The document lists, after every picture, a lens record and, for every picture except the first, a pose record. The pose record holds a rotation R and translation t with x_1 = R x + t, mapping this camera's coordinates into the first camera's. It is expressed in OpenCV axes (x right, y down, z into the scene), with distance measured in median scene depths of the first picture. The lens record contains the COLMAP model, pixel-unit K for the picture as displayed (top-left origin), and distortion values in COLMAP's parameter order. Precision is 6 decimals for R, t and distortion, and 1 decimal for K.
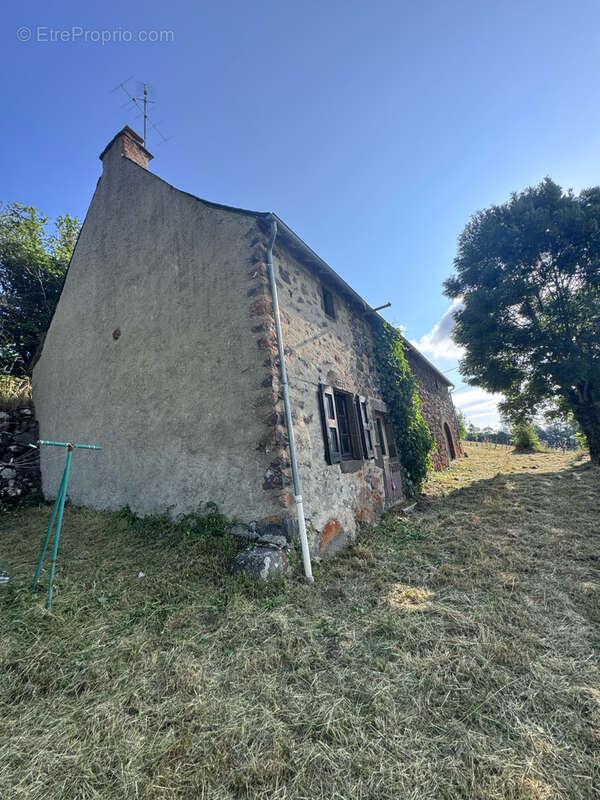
lens RADIAL K [[318.1, 0, 300.0], [0, 318.1, 400.0], [0, 0, 1]] dist [-0.003017, 0.000399]
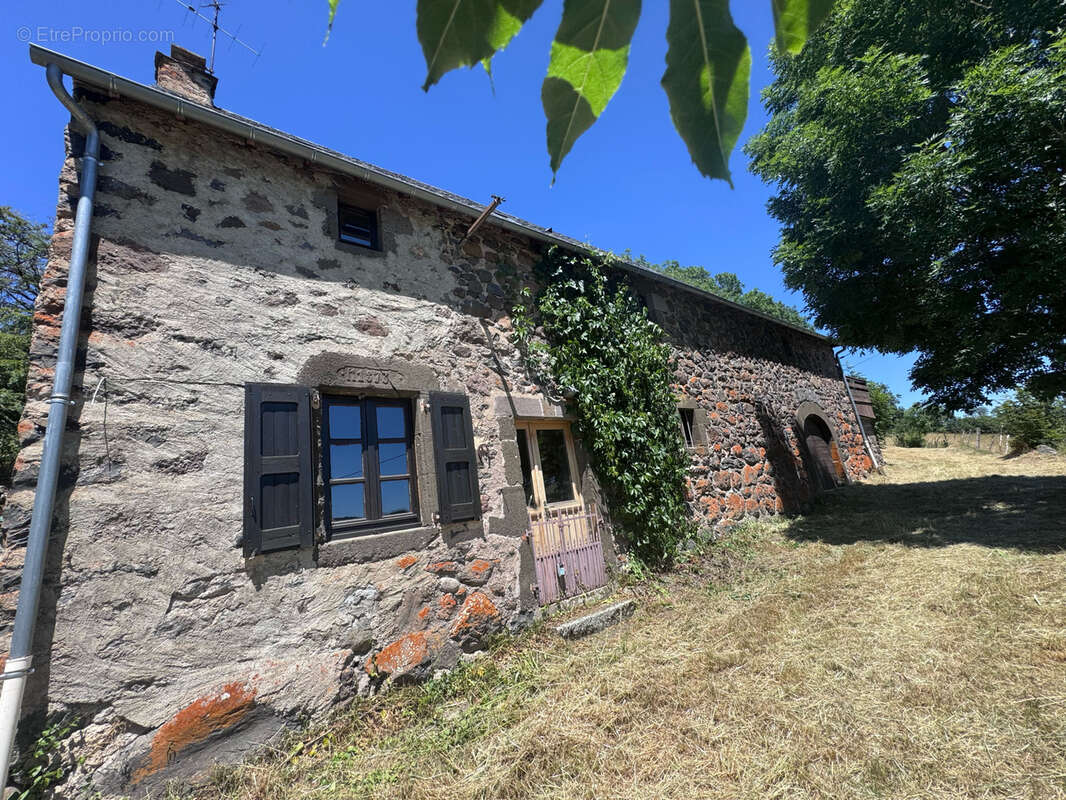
lens RADIAL K [[423.9, 0, 533.0], [0, 423.9, 400.0], [0, 0, 1]] dist [-0.003017, 0.000399]
pose [[0.954445, -0.106460, -0.278750, 0.576835], [0.105162, 0.994261, -0.019648, 0.026664], [0.279242, -0.010562, 0.960163, 0.460198]]
